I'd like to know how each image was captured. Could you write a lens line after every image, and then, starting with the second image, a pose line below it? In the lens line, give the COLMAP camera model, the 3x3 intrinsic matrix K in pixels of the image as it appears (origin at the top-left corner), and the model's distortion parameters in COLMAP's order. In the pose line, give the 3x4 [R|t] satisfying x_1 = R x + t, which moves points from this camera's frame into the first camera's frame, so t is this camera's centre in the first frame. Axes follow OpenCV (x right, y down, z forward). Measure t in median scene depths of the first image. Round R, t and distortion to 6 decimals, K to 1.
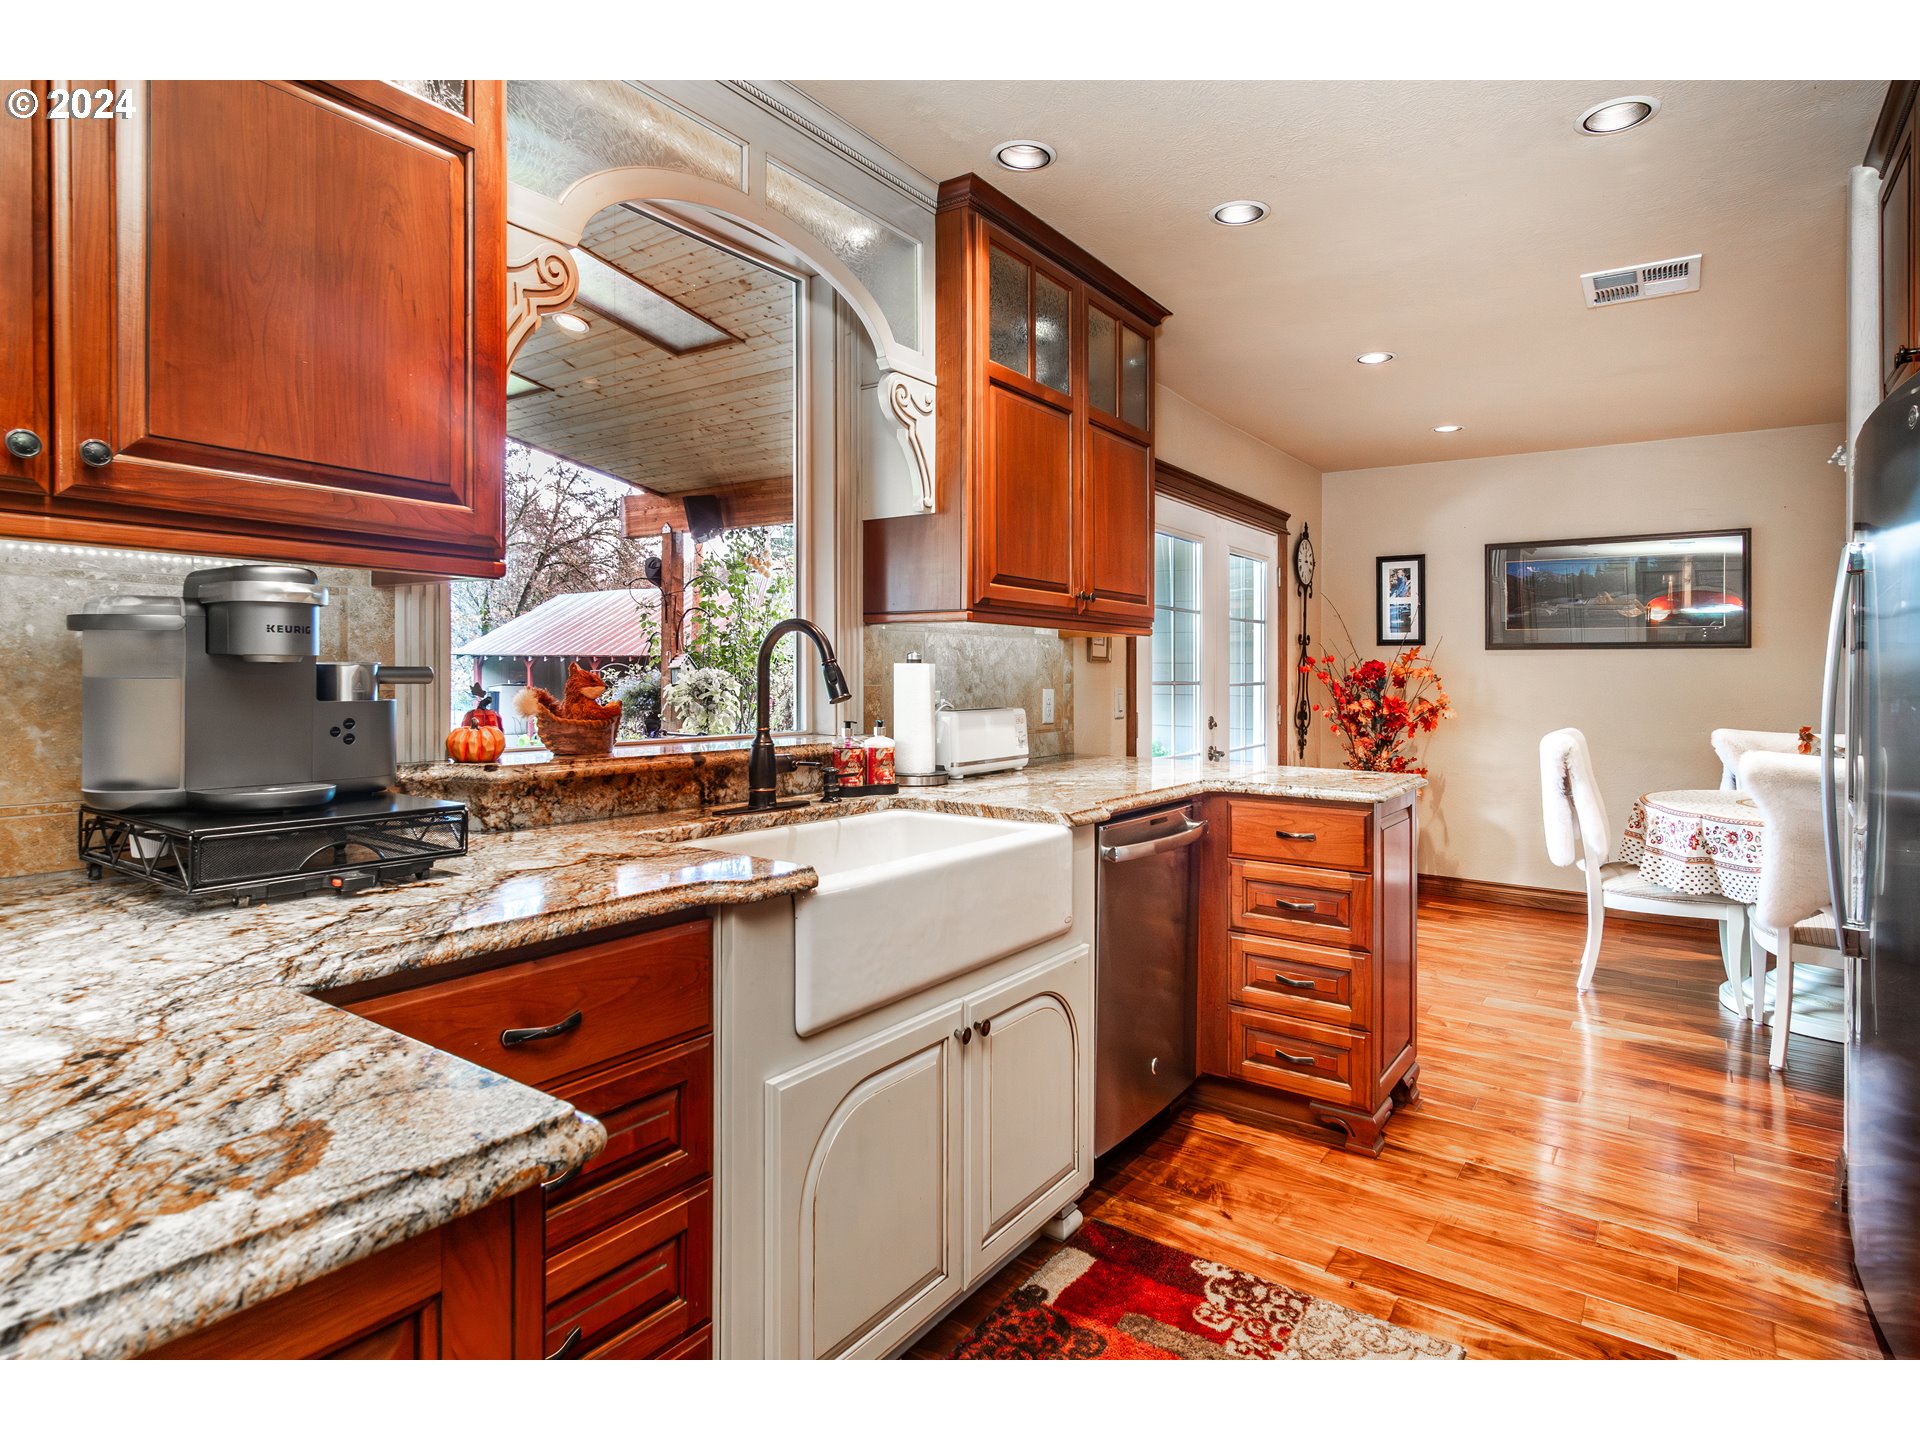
lens RADIAL K [[1288.2, 0, 960.0], [0, 1288.2, 720.0], [0, 0, 1]] dist [-0.001518, -0.000575]
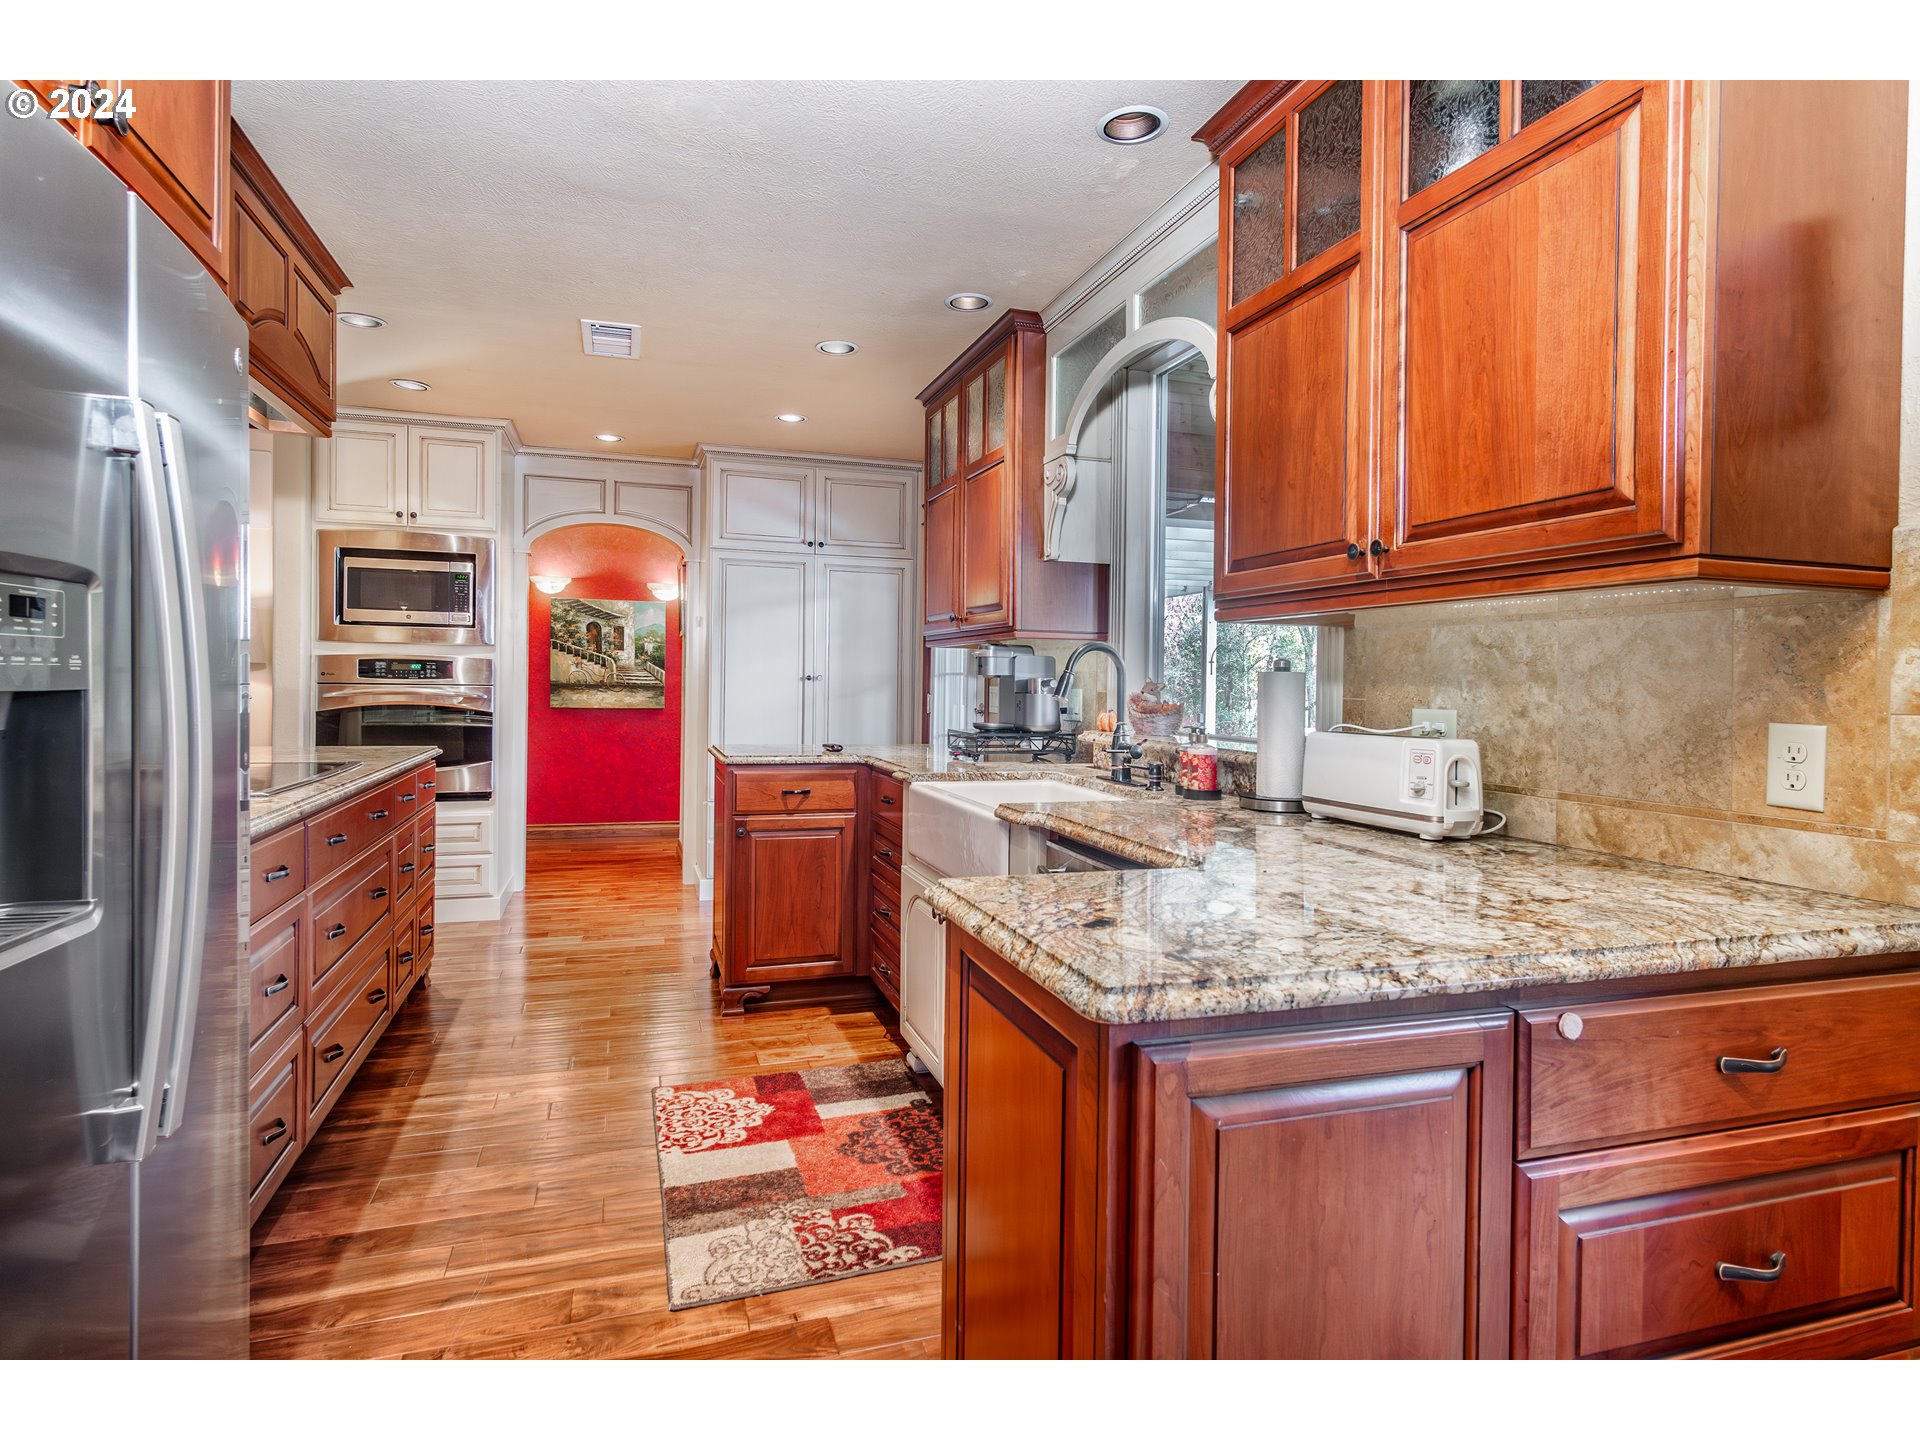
lens RADIAL K [[1048.2, 0, 952.7], [0, 1048.2, 721.2], [0, 0, 1]] dist [0.003415, 0.000582]
pose [[-0.677400, 0.075416, -0.731739, 0.800161], [0.025995, 0.996564, 0.078646, -0.094587], [0.735155, 0.034253, -0.677033, 1.653518]]
